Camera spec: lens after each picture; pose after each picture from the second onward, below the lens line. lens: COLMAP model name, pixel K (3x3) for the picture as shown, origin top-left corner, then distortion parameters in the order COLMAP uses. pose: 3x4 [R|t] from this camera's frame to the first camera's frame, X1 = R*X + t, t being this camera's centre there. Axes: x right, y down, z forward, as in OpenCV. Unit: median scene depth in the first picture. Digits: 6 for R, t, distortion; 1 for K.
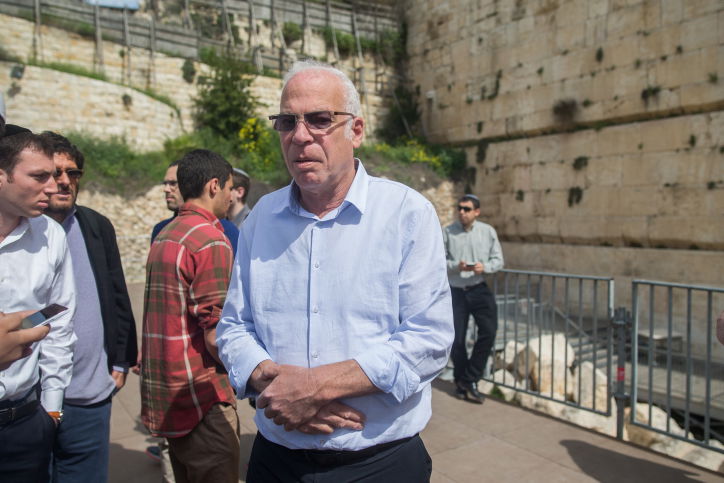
lens RADIAL K [[581.1, 0, 372.1], [0, 581.1, 235.4], [0, 0, 1]] dist [-0.057344, 0.026530]
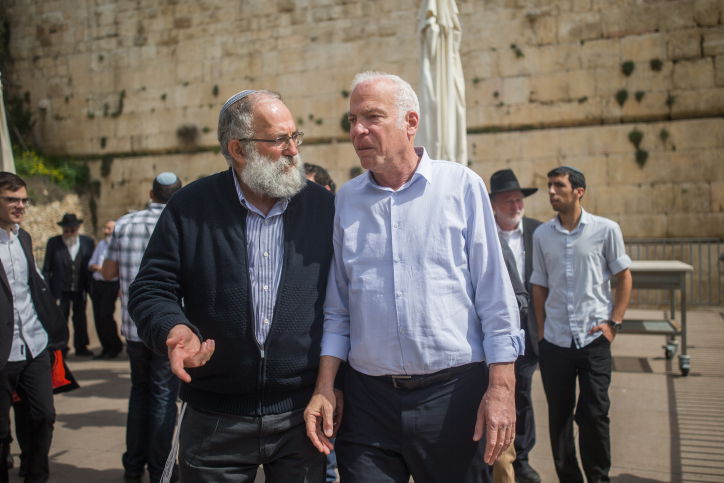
lens RADIAL K [[699.7, 0, 376.0], [0, 699.7, 233.0], [0, 0, 1]] dist [0.025937, 0.038968]
pose [[0.814151, -0.023497, 0.580178, -0.160555], [0.040550, 0.999042, -0.016442, 0.016414], [-0.579236, 0.036912, 0.814324, -0.320316]]
